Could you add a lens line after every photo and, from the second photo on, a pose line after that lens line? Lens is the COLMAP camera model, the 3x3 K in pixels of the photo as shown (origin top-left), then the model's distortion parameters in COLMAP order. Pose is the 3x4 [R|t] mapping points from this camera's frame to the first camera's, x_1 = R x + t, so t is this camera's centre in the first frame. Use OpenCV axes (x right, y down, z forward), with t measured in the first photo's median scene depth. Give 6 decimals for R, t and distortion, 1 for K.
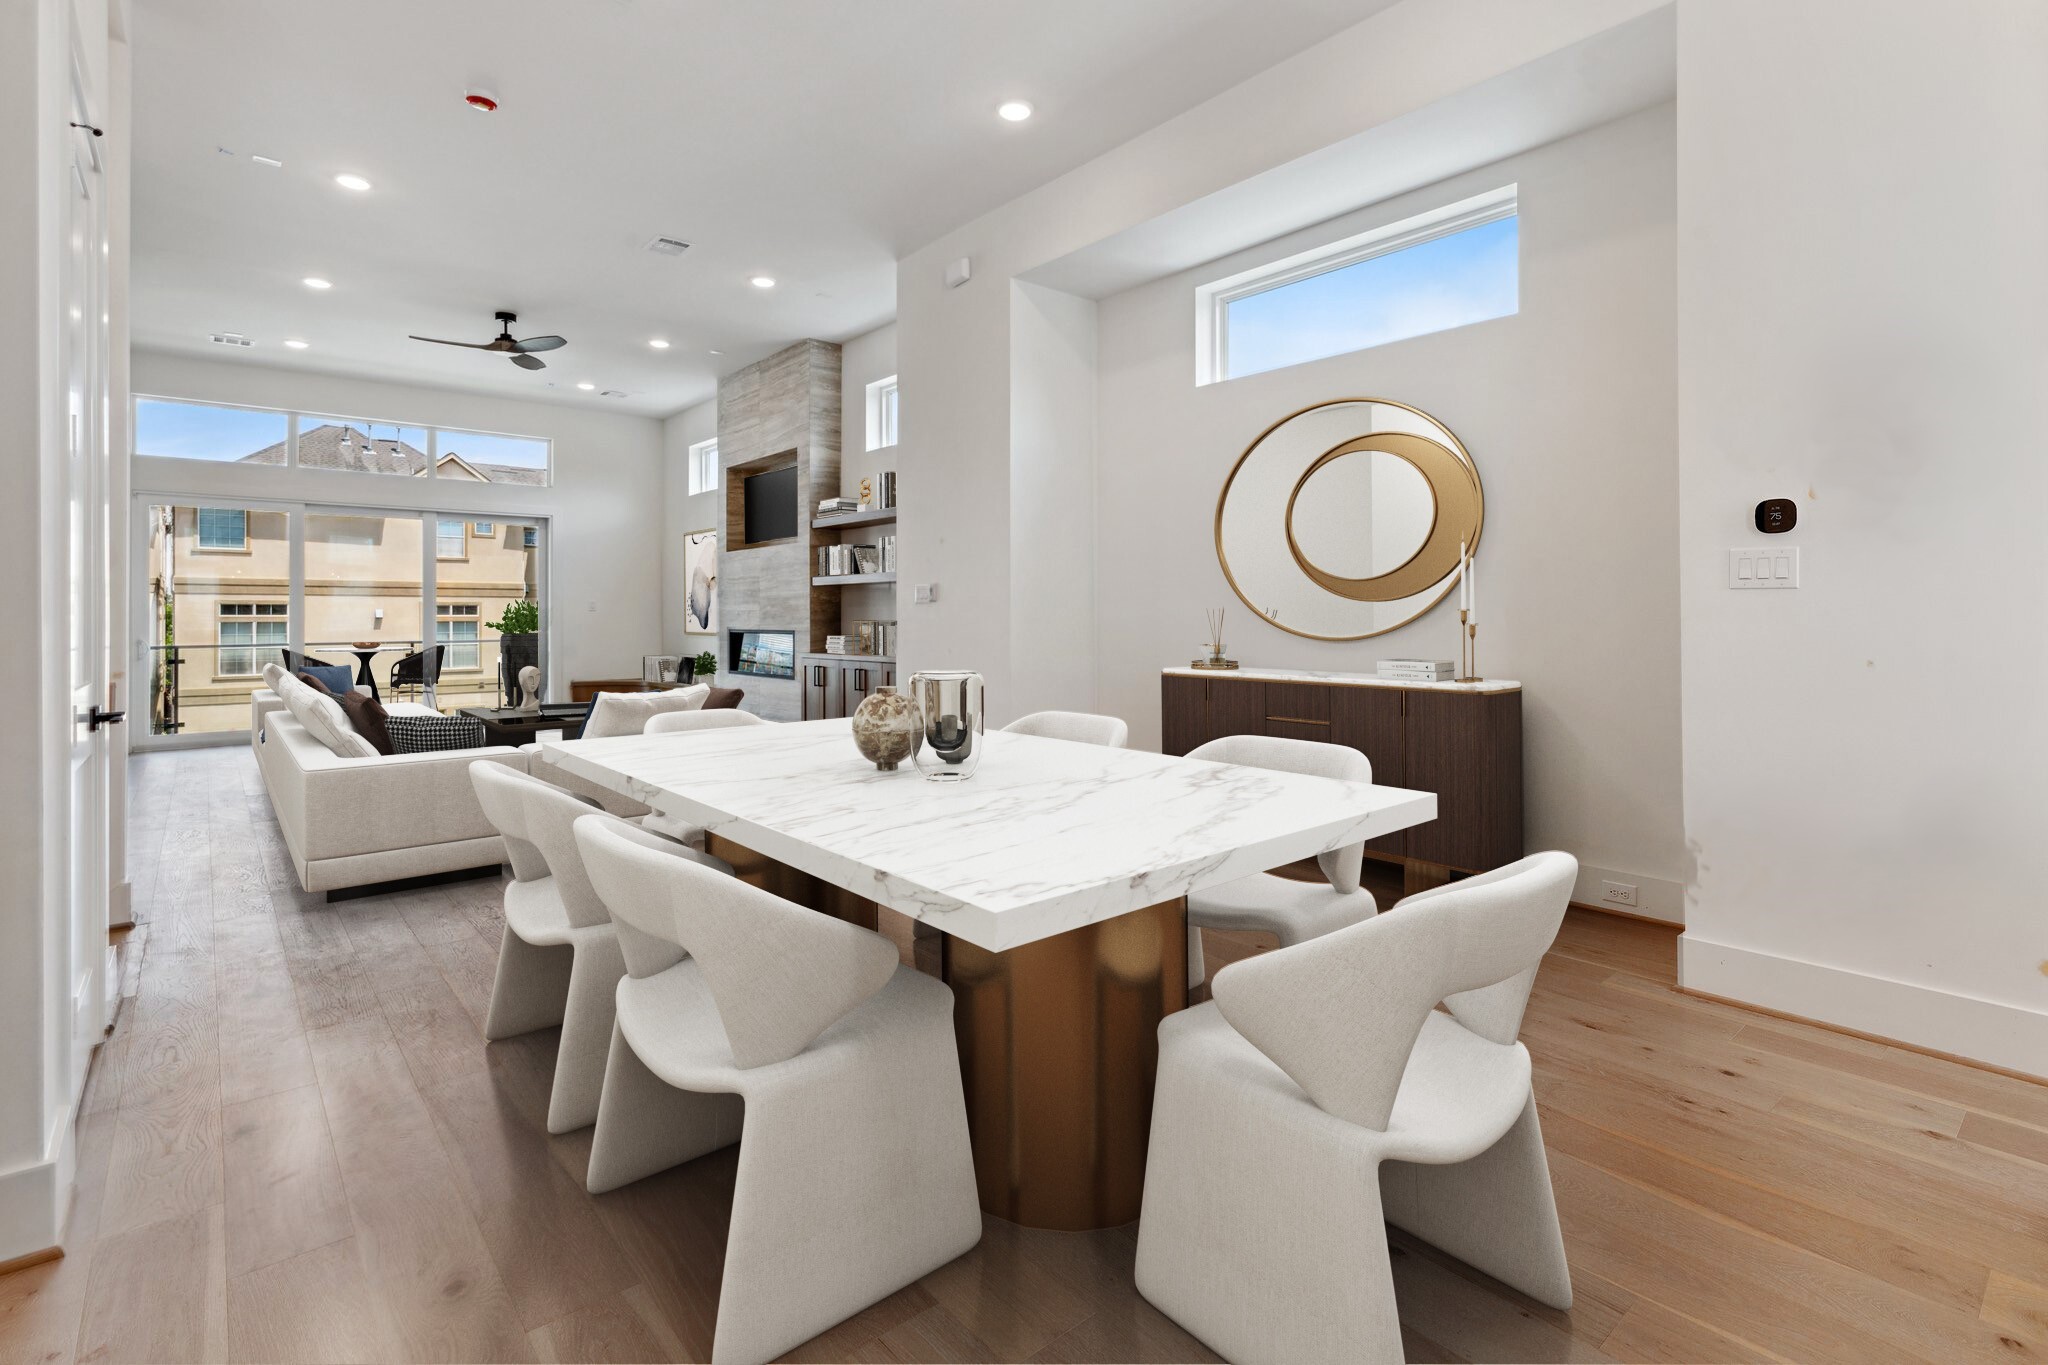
lens RADIAL K [[959.7, 0, 1024.1], [0, 959.7, 616.2], [0, 0, 1]] dist [0.000976, 0.000272]
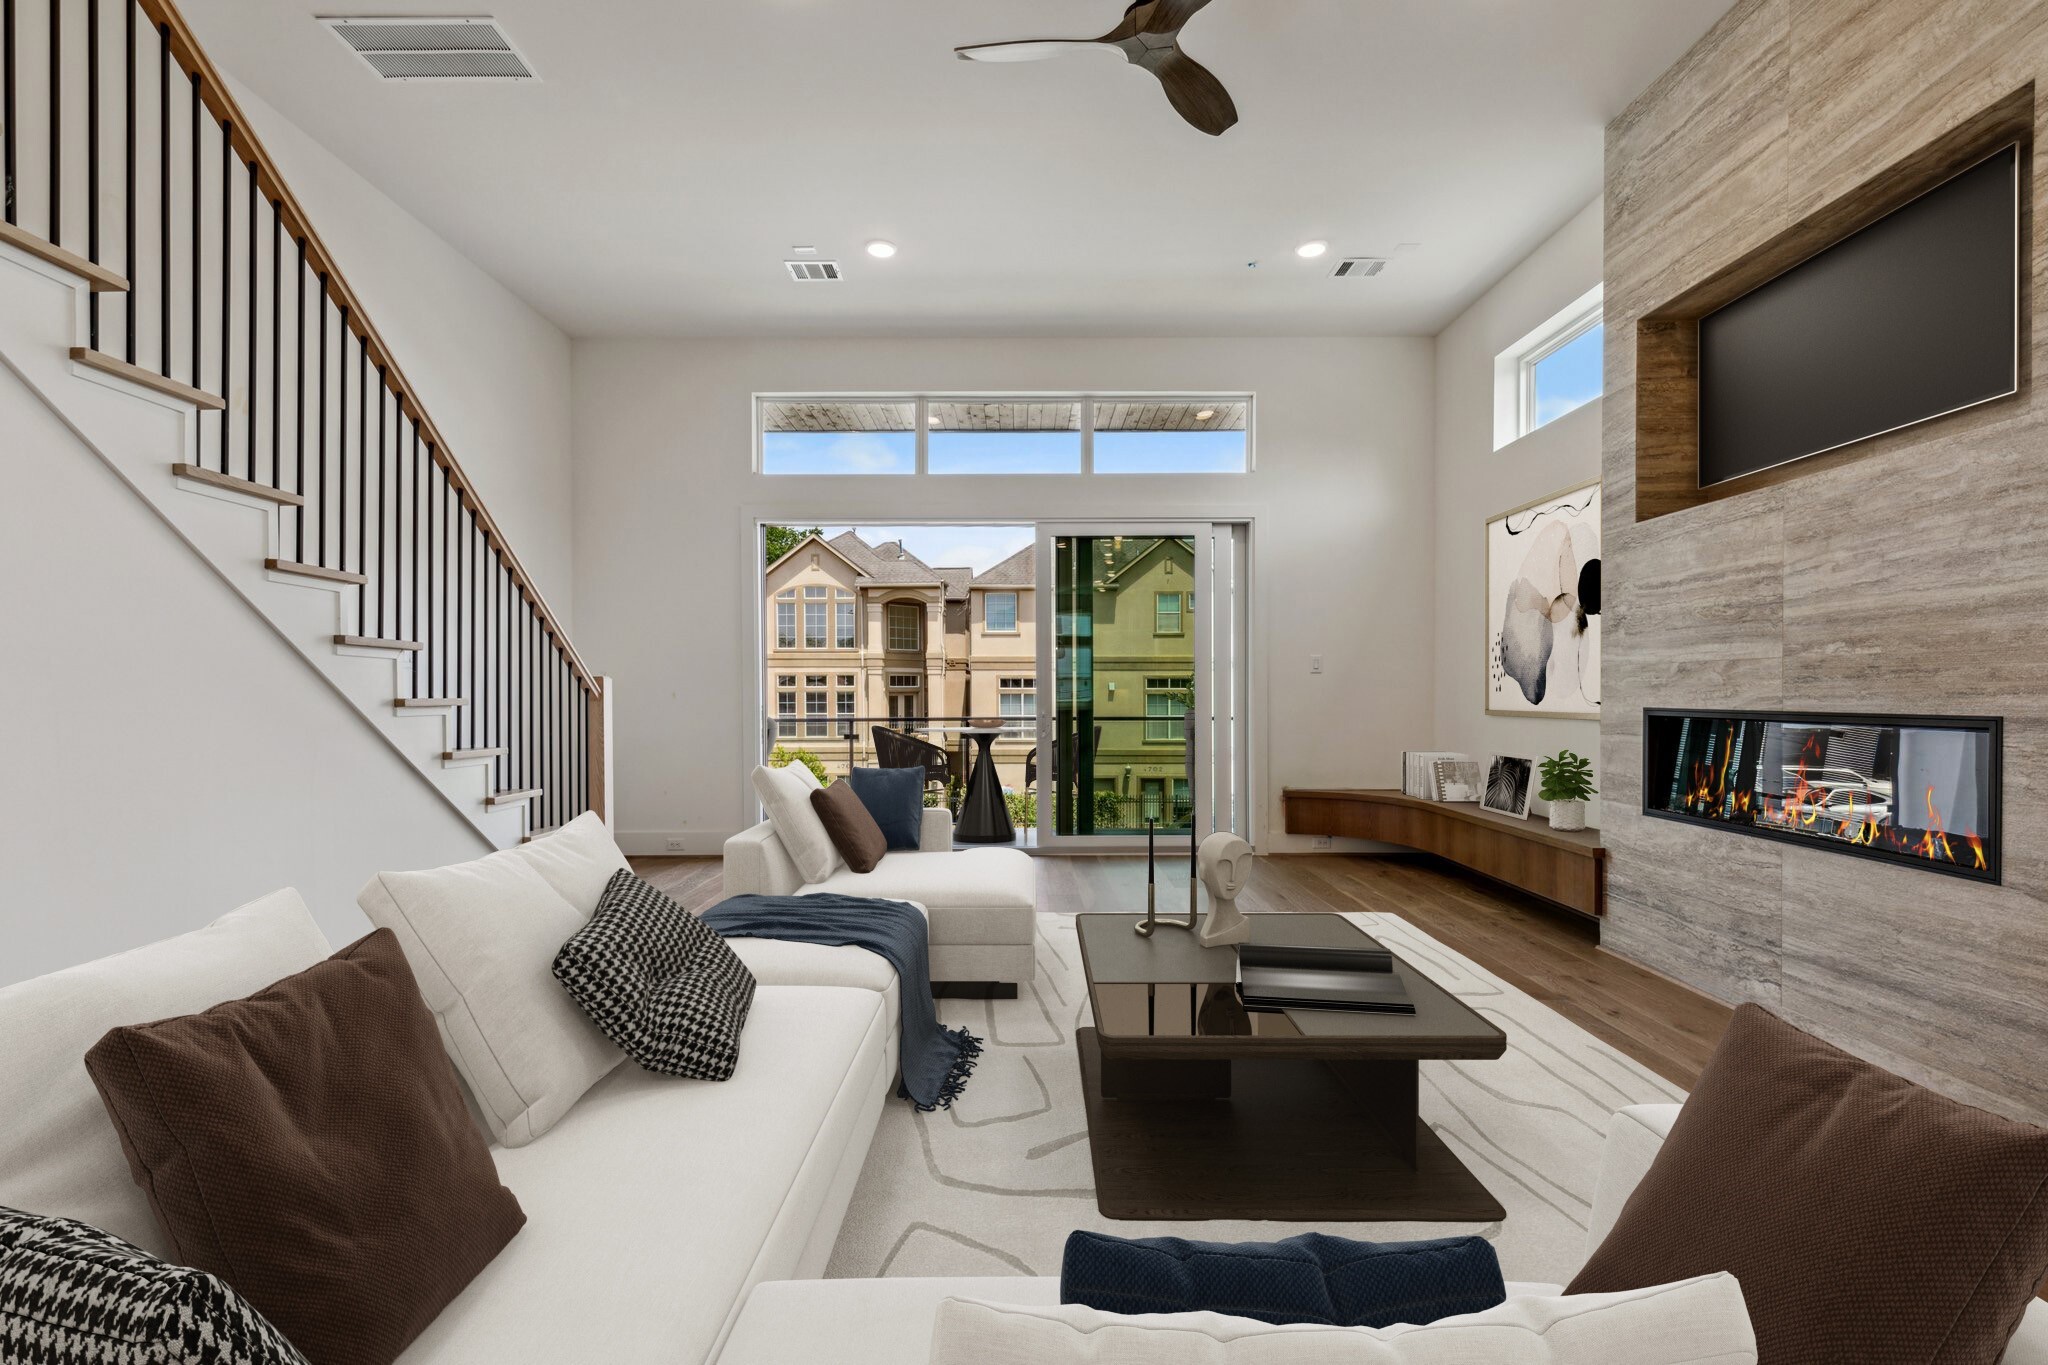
lens RADIAL K [[959.7, 0, 1021.8], [0, 959.7, 693.7], [0, 0, 1]] dist [0.000976, 0.000272]
pose [[0.765733, 0.002923, -0.643152, -0.053500], [-0.000479, 0.999992, 0.003974, 0.001505], [0.643158, -0.002735, 0.765728, 0.110050]]
